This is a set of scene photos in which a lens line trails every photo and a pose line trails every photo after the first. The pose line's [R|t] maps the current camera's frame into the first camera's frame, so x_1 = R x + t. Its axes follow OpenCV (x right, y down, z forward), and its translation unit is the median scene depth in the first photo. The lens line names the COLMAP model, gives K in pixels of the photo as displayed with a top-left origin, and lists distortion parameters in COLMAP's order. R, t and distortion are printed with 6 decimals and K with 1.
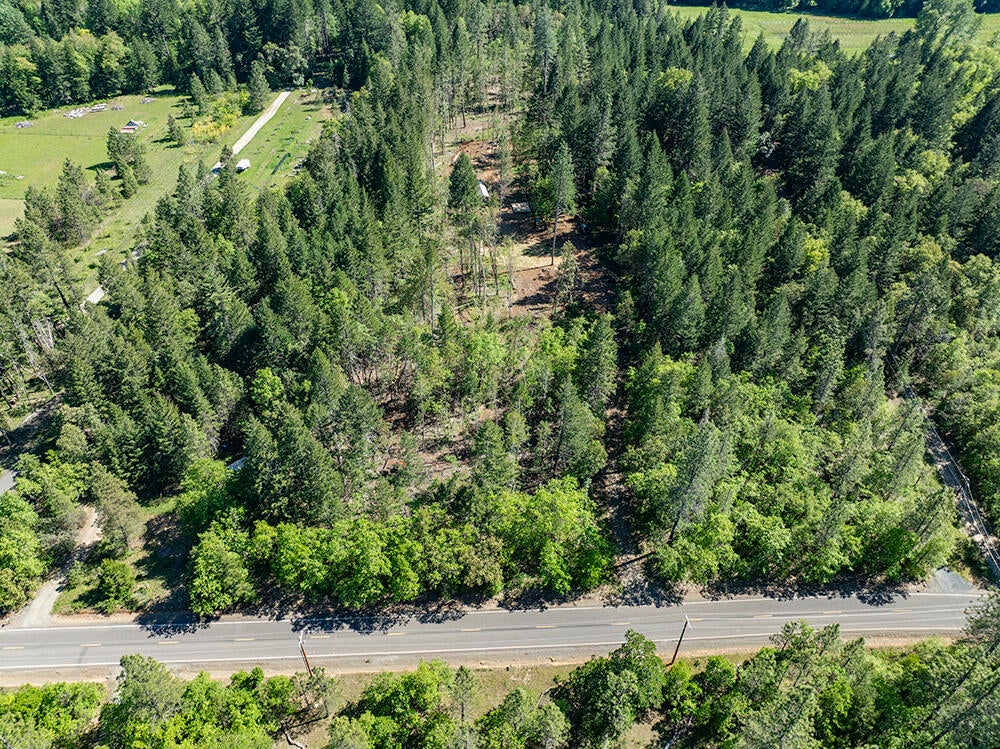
lens RADIAL K [[691.2, 0, 500.0], [0, 691.2, 374.5], [0, 0, 1]] dist [-0.037383, 0.024170]
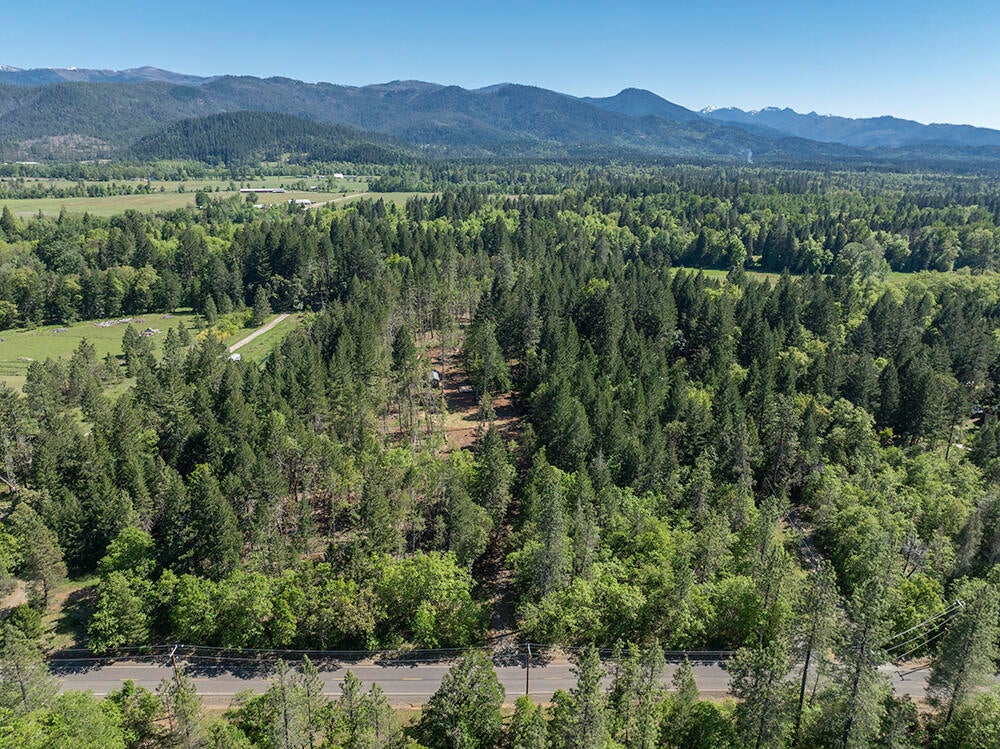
lens RADIAL K [[691.2, 0, 500.0], [0, 691.2, 374.5], [0, 0, 1]] dist [-0.037383, 0.024170]
pose [[0.999794, 0.002025, -0.020214, 0.145960], [-0.009250, 0.931257, -0.364244, 0.206940], [0.018087, 0.364356, 0.931084, -0.104552]]
